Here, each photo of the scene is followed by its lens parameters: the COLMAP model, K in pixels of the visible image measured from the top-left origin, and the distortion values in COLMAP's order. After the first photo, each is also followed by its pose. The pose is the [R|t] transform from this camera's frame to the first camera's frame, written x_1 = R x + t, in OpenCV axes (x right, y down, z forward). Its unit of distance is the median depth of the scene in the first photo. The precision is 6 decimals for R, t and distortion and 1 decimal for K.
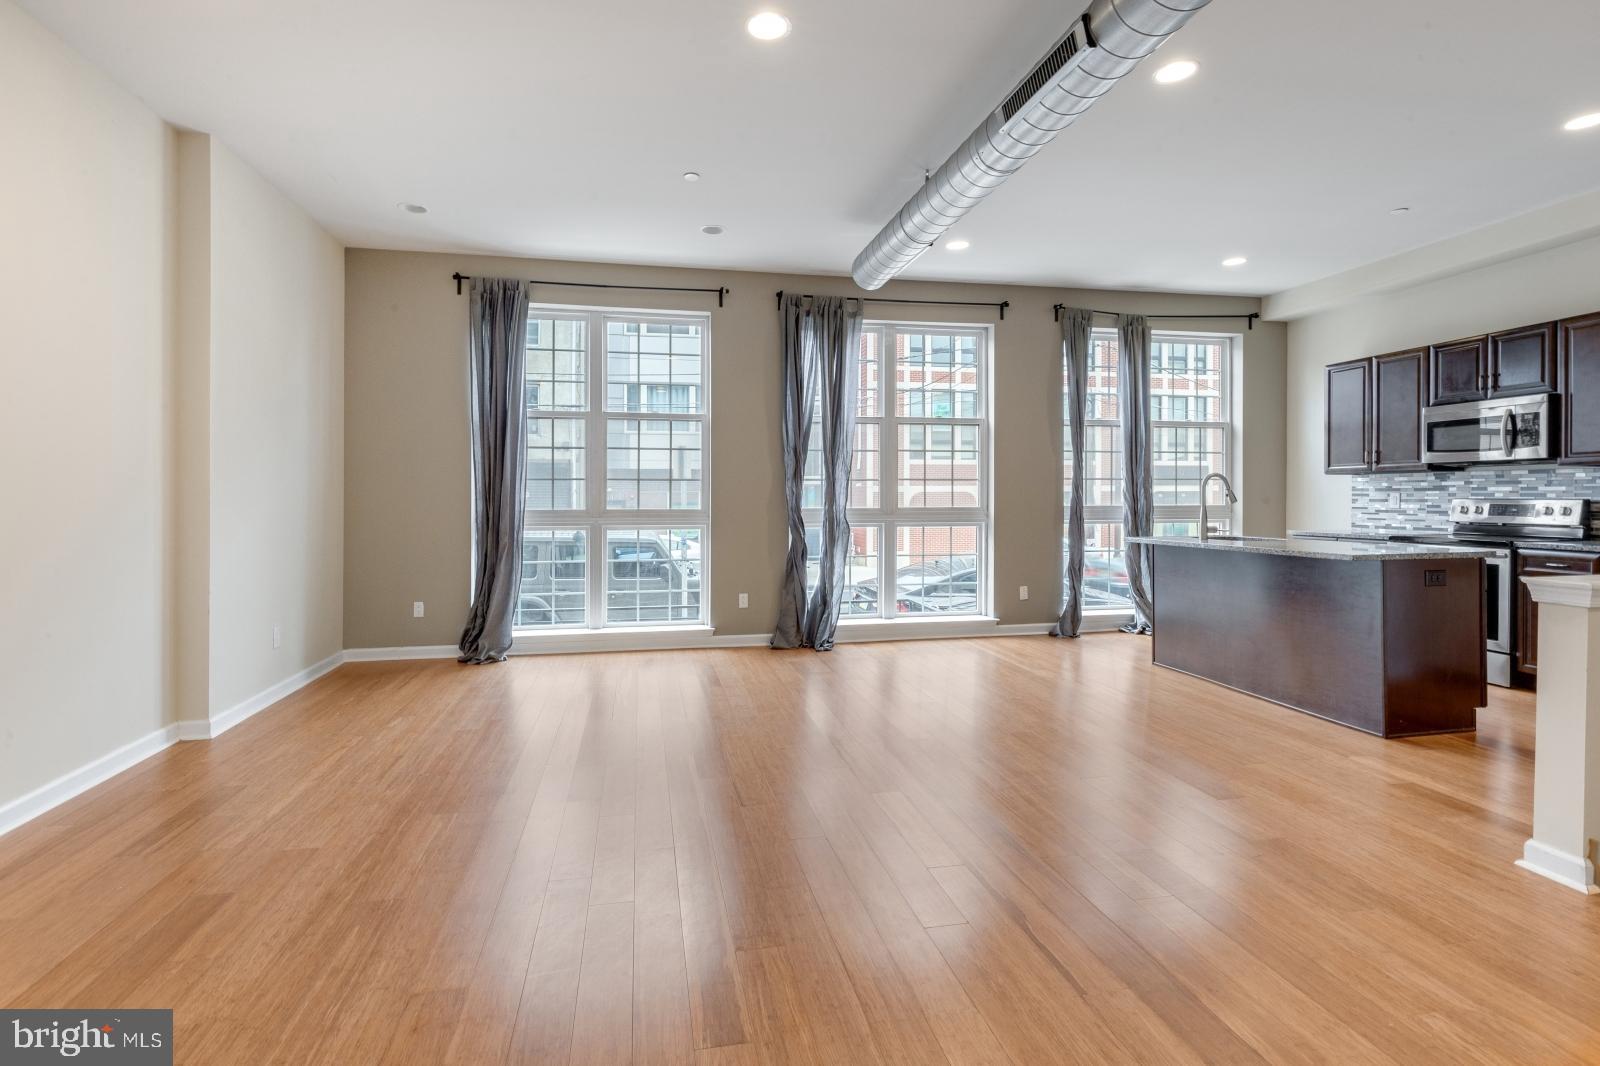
lens RADIAL K [[736.8, 0, 792.0], [0, 736.8, 520.3], [0, 0, 1]] dist [-0.000449, 0.000166]
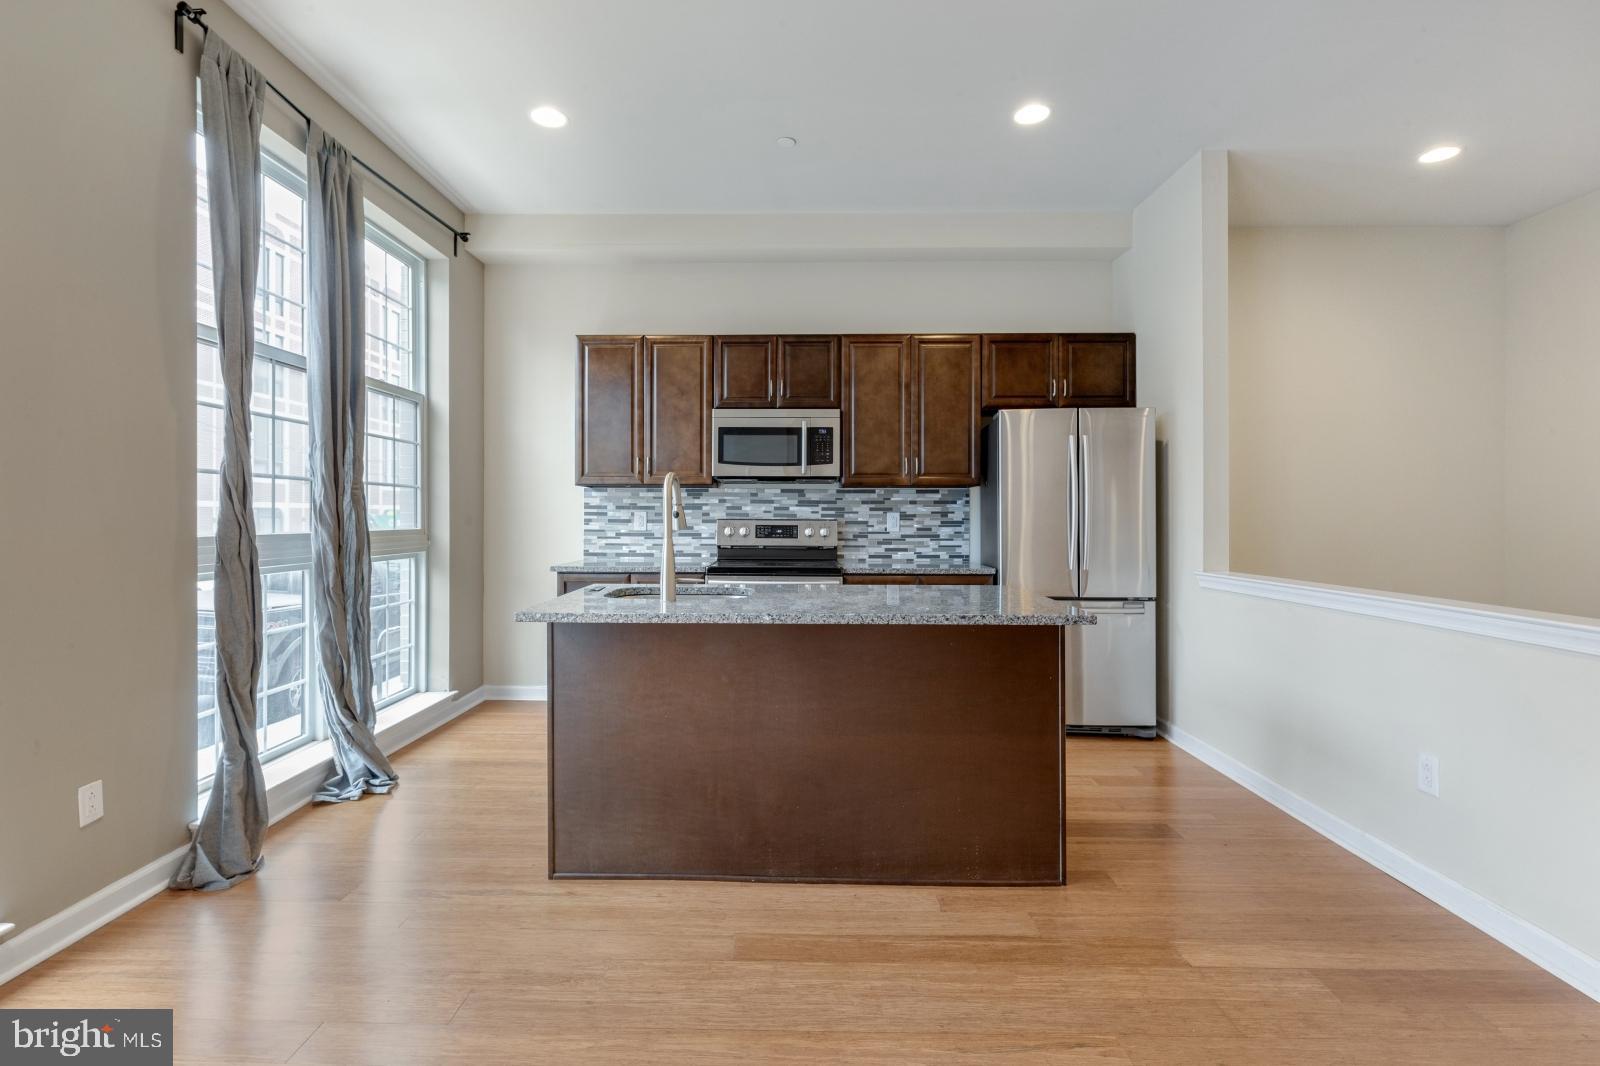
lens RADIAL K [[736.8, 0, 774.8], [0, 736.8, 518.5], [0, 0, 1]] dist [-0.000449, 0.000166]
pose [[0.214780, -0.001608, 0.976661, 0.064209], [0.027580, 0.999610, -0.004419, -0.023393], [-0.976273, 0.027886, 0.214740, 0.718627]]
